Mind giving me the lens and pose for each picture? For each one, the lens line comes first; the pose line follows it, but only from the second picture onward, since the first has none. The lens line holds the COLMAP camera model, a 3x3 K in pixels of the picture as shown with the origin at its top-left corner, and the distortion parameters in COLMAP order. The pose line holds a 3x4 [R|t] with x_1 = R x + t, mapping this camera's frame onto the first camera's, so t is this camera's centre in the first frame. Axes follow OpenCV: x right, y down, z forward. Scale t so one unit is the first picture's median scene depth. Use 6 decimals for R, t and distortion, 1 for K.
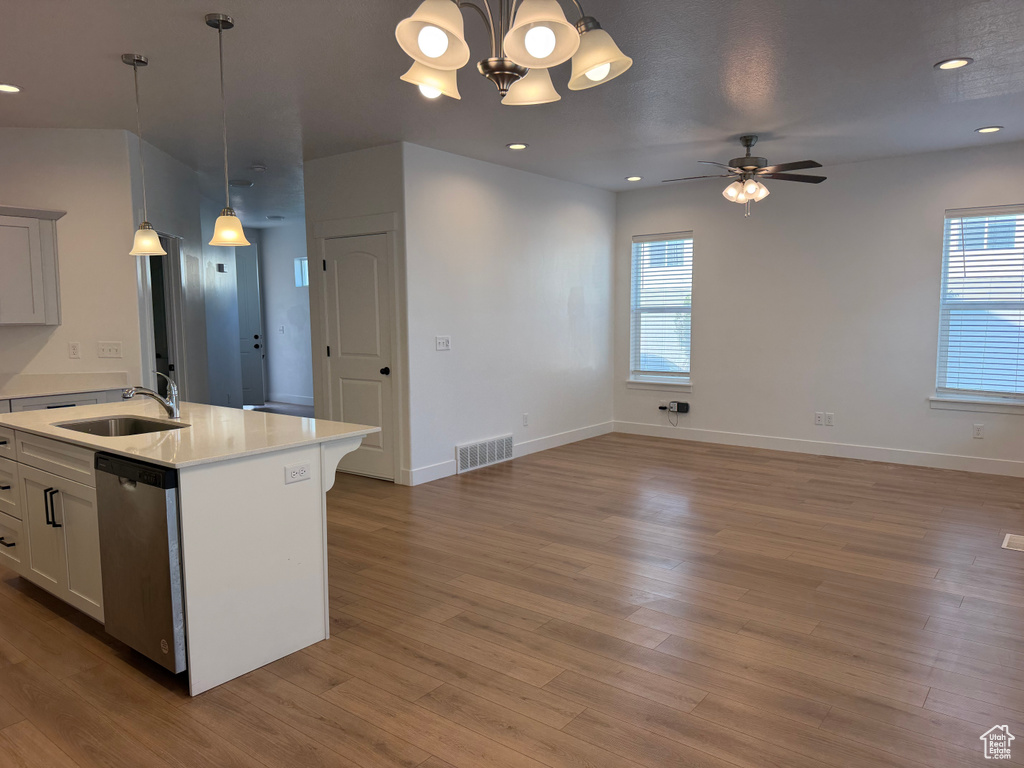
lens RADIAL K [[713.8, 0, 508.6], [0, 713.8, 380.1], [0, 0, 1]] dist [0.052872, -0.060088]
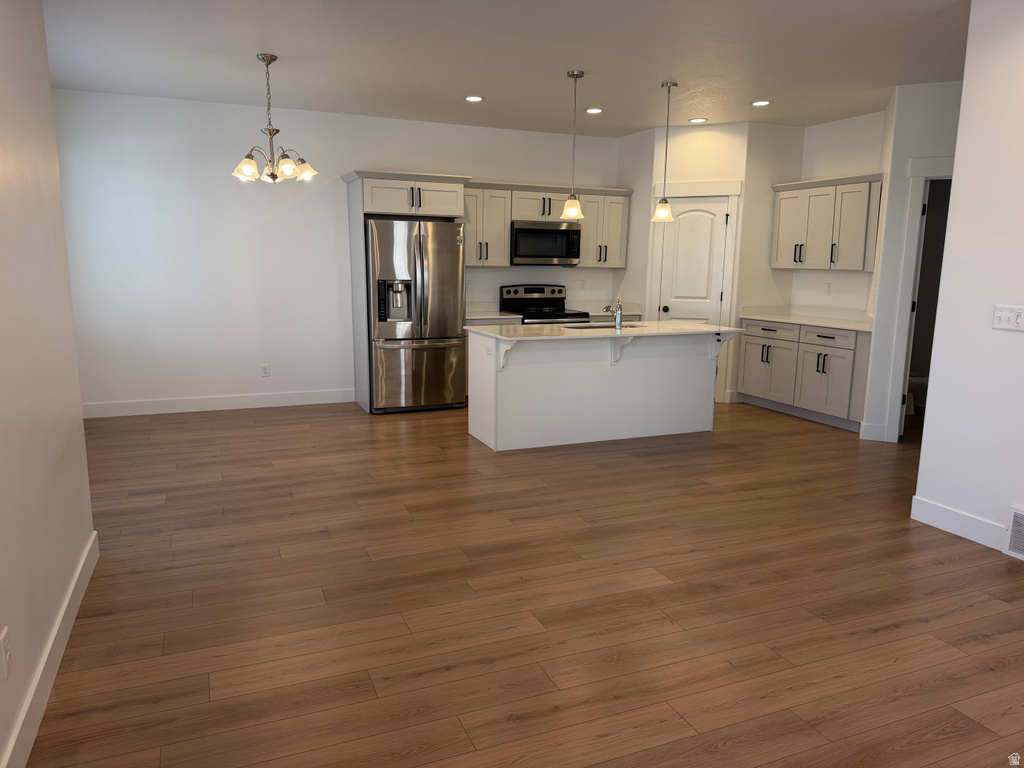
lens RADIAL K [[713.8, 0, 510.6], [0, 713.8, 392.7], [0, 0, 1]] dist [0.052872, -0.060088]
pose [[-0.482449, 0.162274, -0.860761, 0.896467], [-0.090947, 0.968098, 0.233484, -0.136665], [0.871190, 0.190928, -0.452300, 1.357275]]
